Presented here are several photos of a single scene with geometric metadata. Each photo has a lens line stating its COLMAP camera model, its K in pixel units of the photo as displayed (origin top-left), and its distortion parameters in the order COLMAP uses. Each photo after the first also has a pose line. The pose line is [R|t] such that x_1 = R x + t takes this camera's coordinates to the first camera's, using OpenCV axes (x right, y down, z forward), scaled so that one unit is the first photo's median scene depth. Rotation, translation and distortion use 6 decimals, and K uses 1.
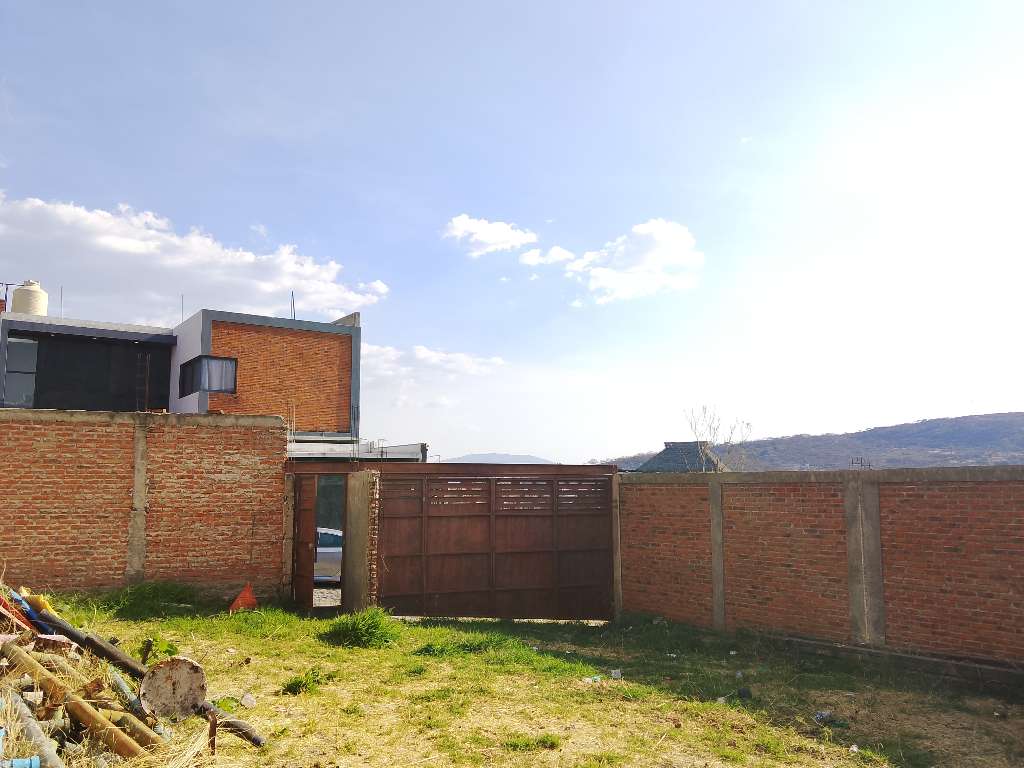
lens RADIAL K [[851.7, 0, 508.2], [0, 851.7, 382.1], [0, 0, 1]] dist [0.026212, -0.041532]
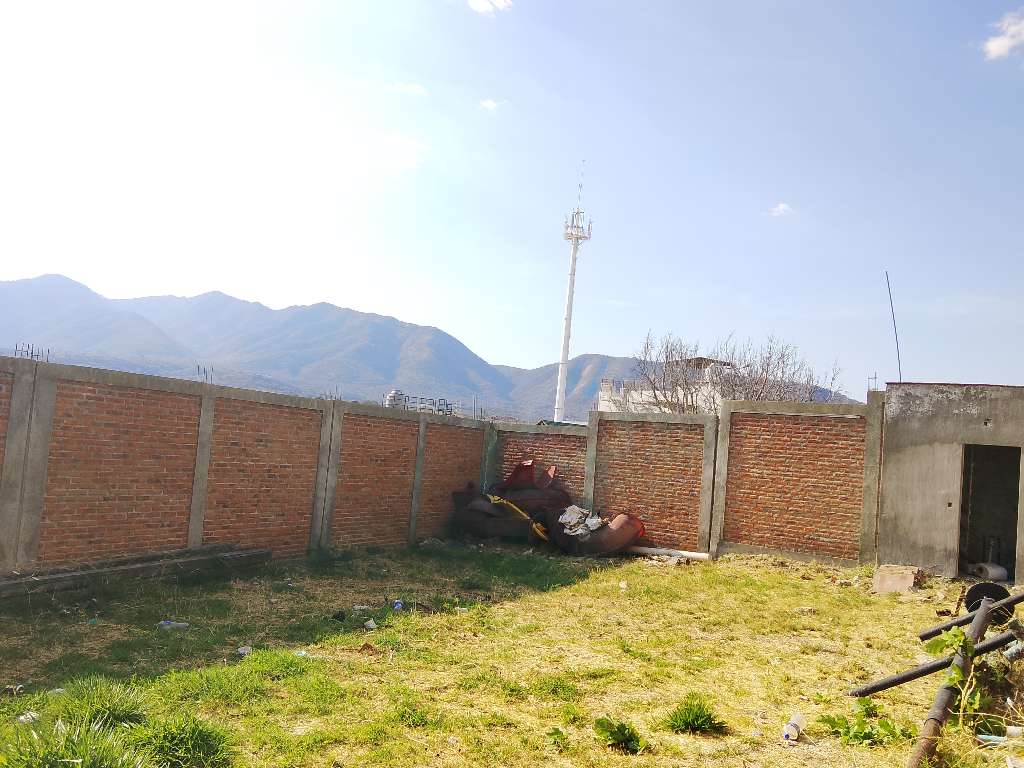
lens RADIAL K [[851.7, 0, 502.8], [0, 851.7, 390.4], [0, 0, 1]] dist [0.026212, -0.041532]
pose [[-0.471656, 0.015810, 0.881641, -0.542781], [-0.197120, 0.972646, -0.122896, 0.153516], [-0.859467, -0.231754, -0.455638, 1.063962]]
